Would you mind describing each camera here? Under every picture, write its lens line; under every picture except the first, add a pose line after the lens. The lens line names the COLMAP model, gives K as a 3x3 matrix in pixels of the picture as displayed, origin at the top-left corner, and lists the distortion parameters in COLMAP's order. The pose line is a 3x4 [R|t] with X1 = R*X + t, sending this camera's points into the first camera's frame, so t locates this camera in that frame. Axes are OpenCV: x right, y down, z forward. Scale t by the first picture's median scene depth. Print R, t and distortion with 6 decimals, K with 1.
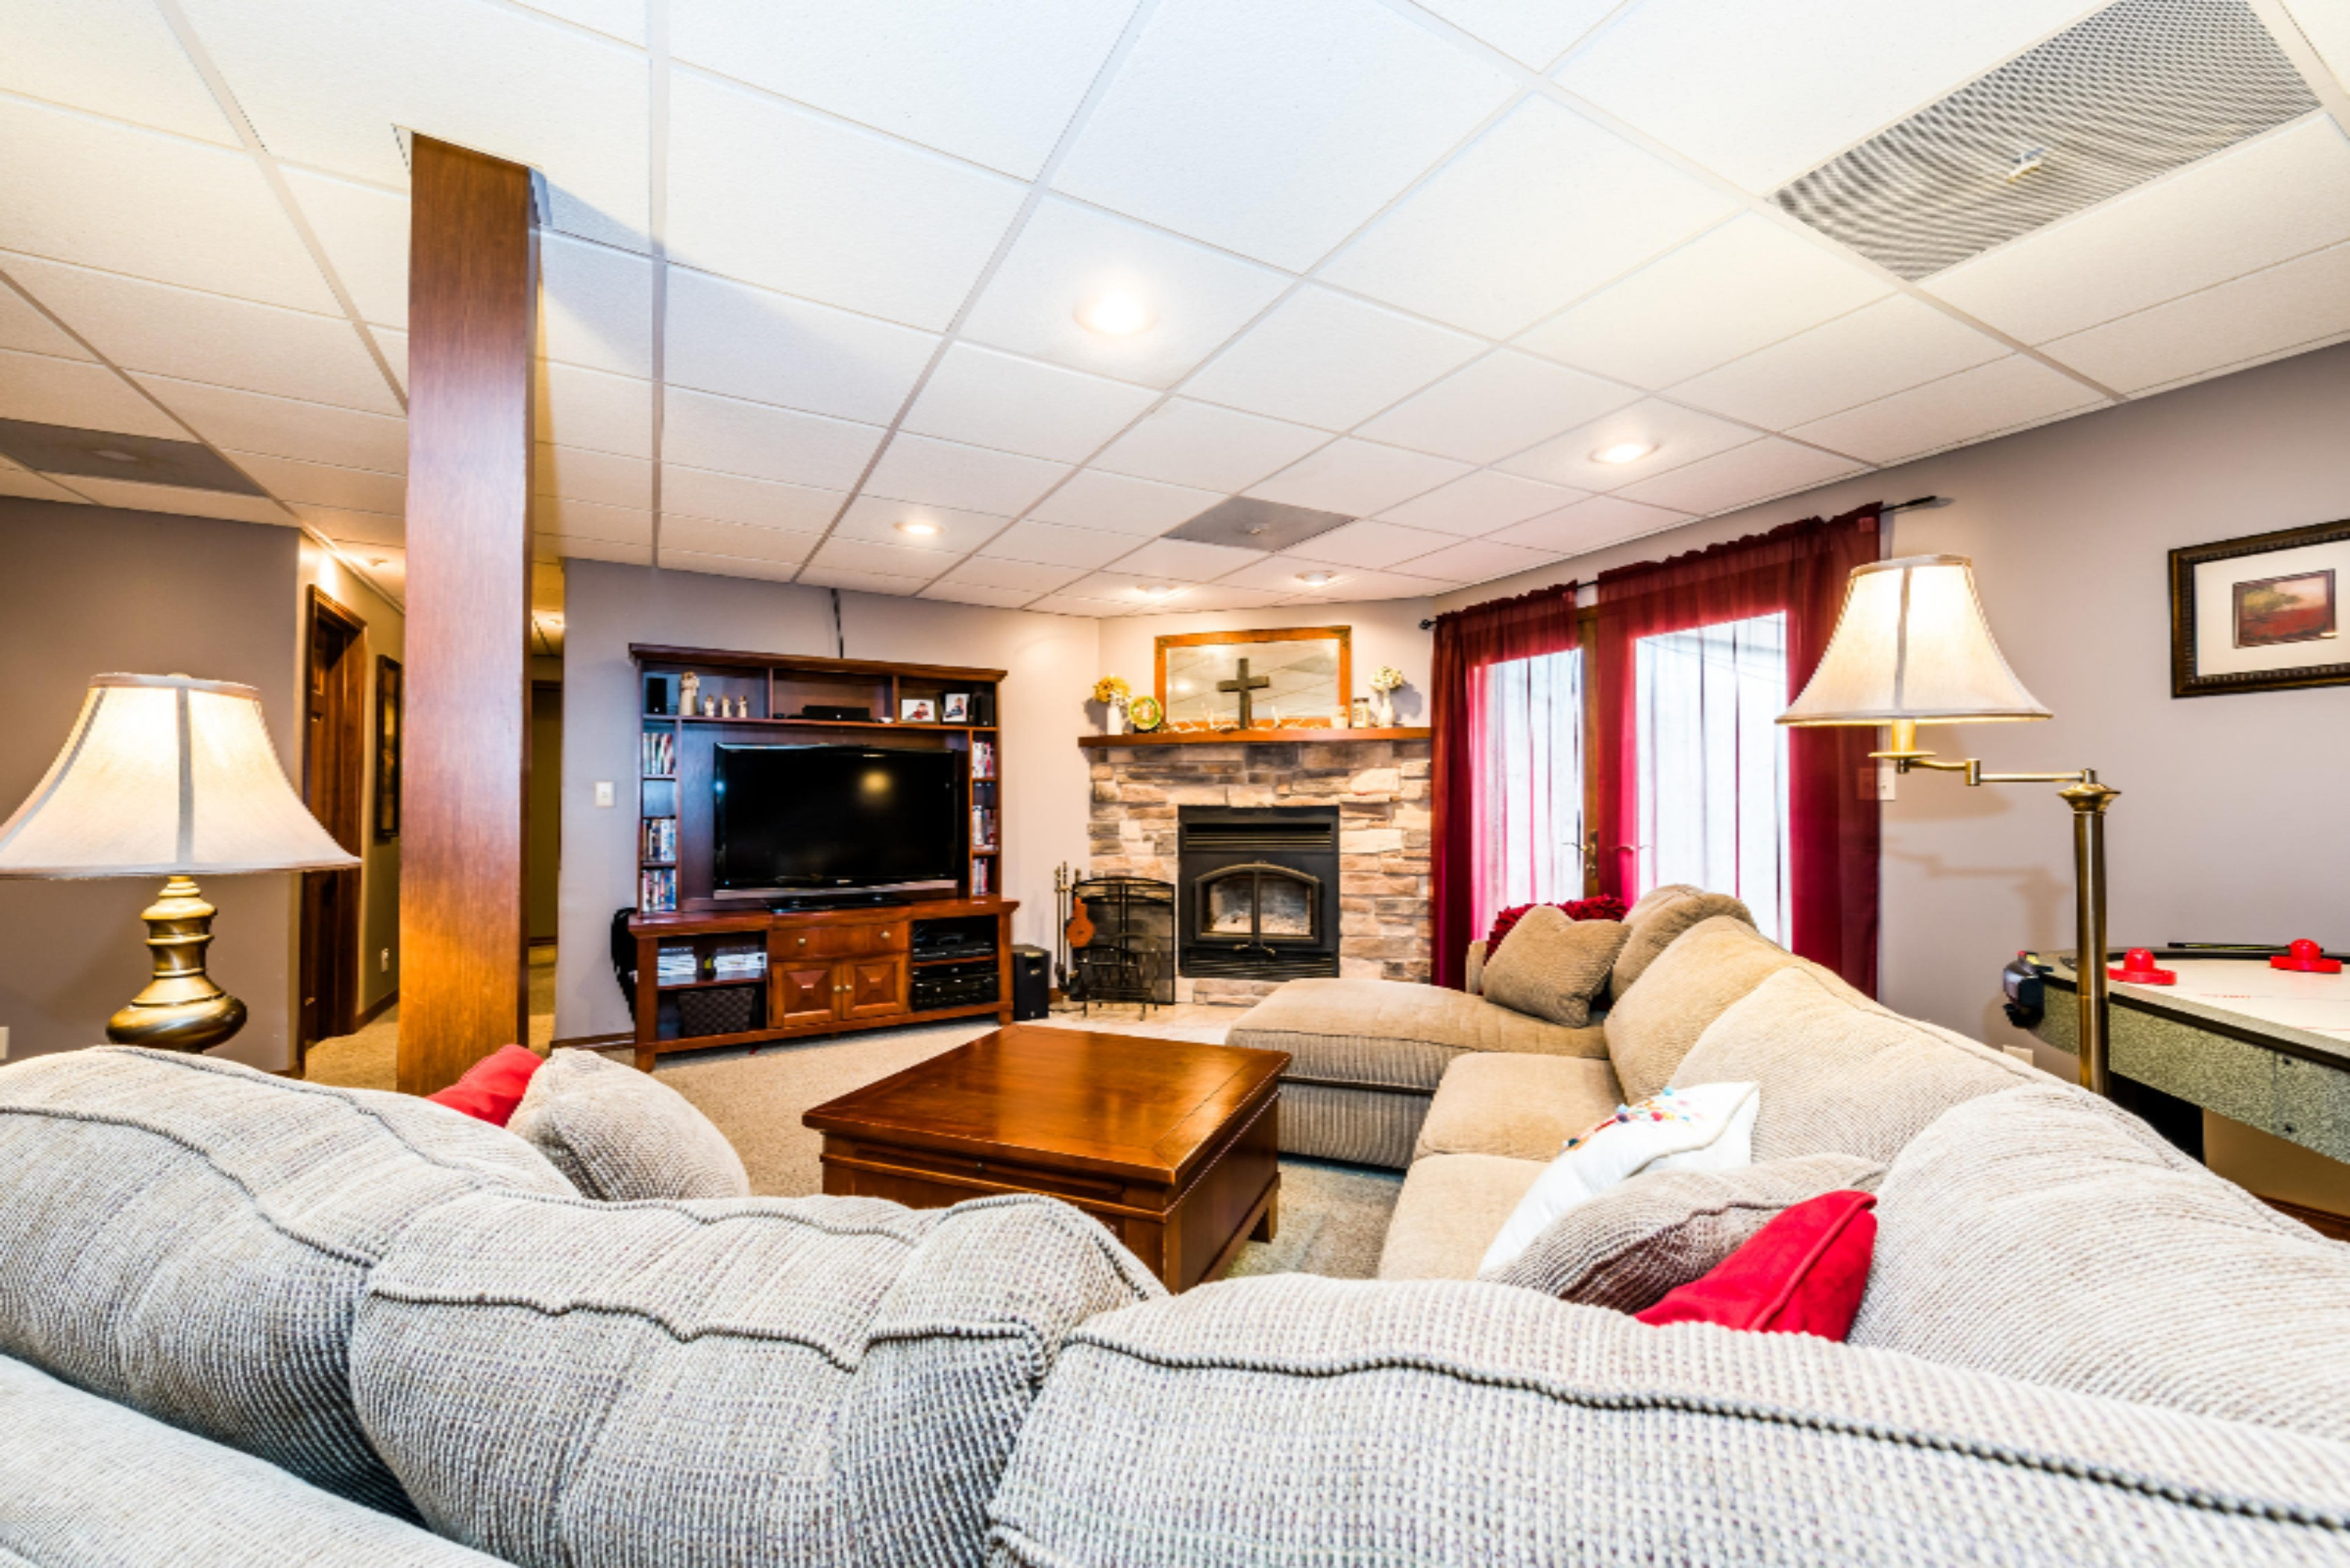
lens RADIAL K [[932.5, 0, 1175.0], [0, 932.5, 784.0], [0, 0, 1]] dist [-0.007909, -0.000162]
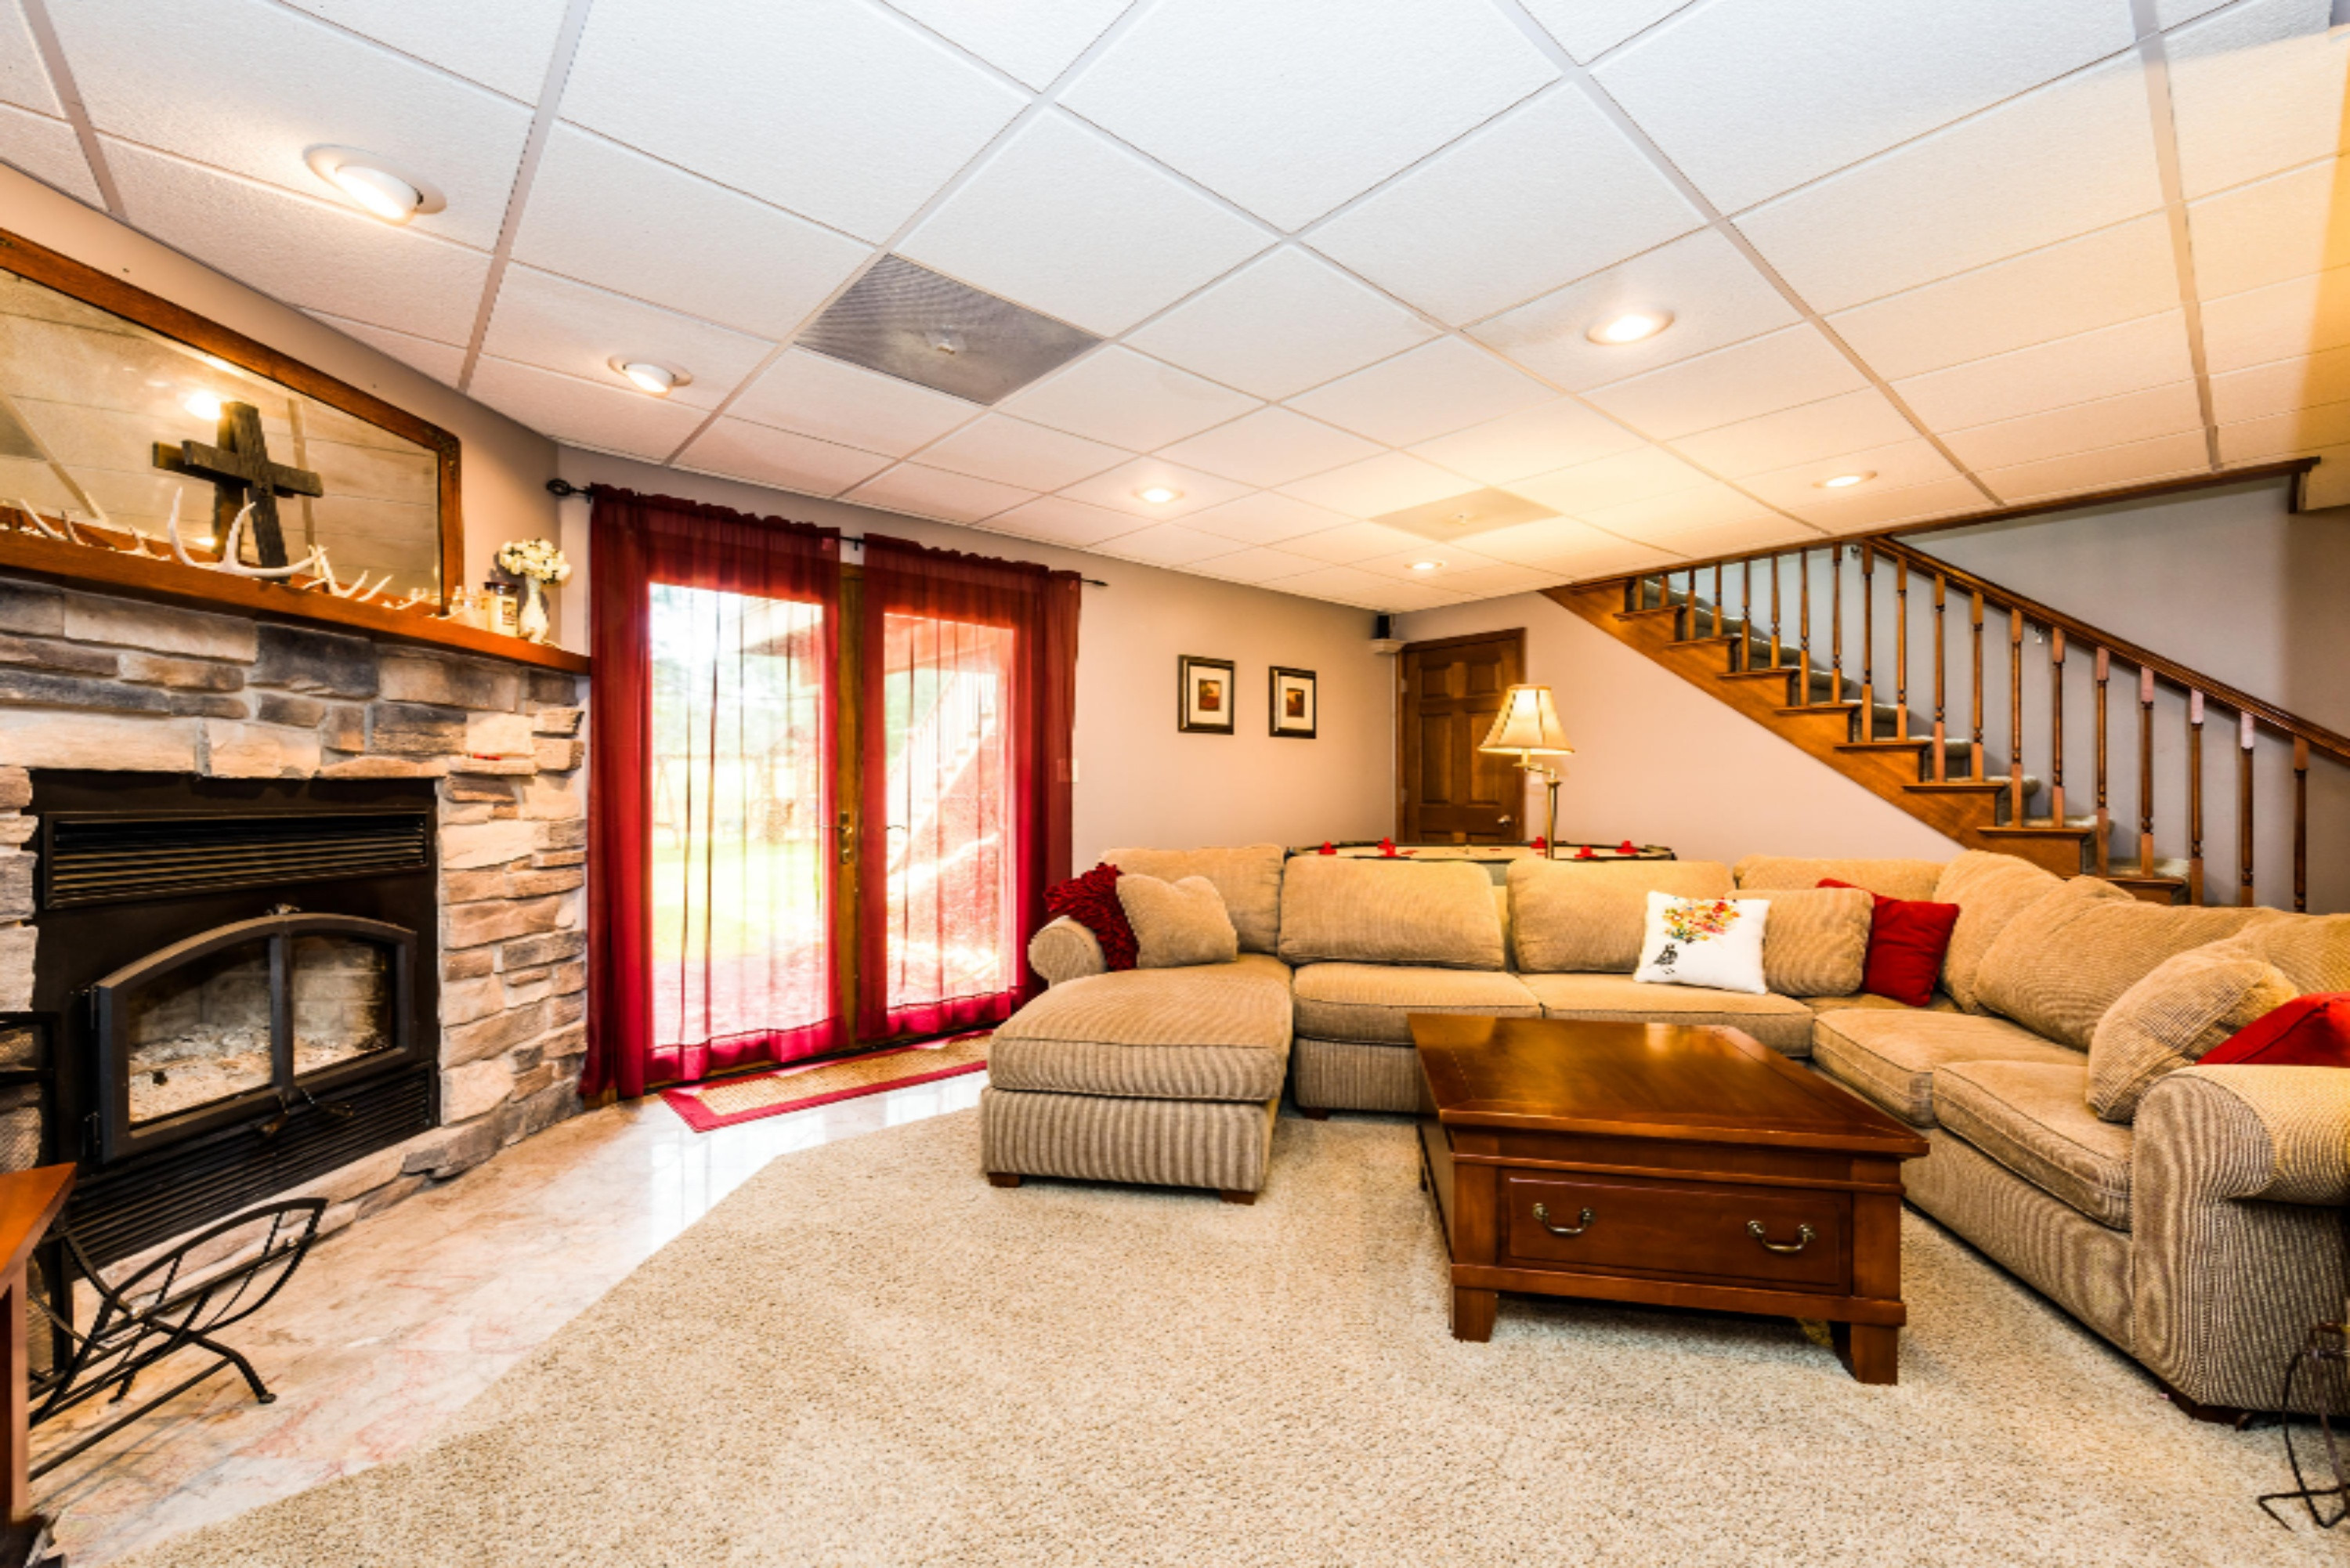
lens RADIAL K [[932.5, 0, 1175.0], [0, 932.5, 784.0], [0, 0, 1]] dist [-0.007909, -0.000162]
pose [[-0.210845, 0.011296, 0.977454, -0.416353], [-0.025813, 0.999520, -0.017119, 0.025116], [-0.977179, -0.028840, -0.210452, 0.723319]]
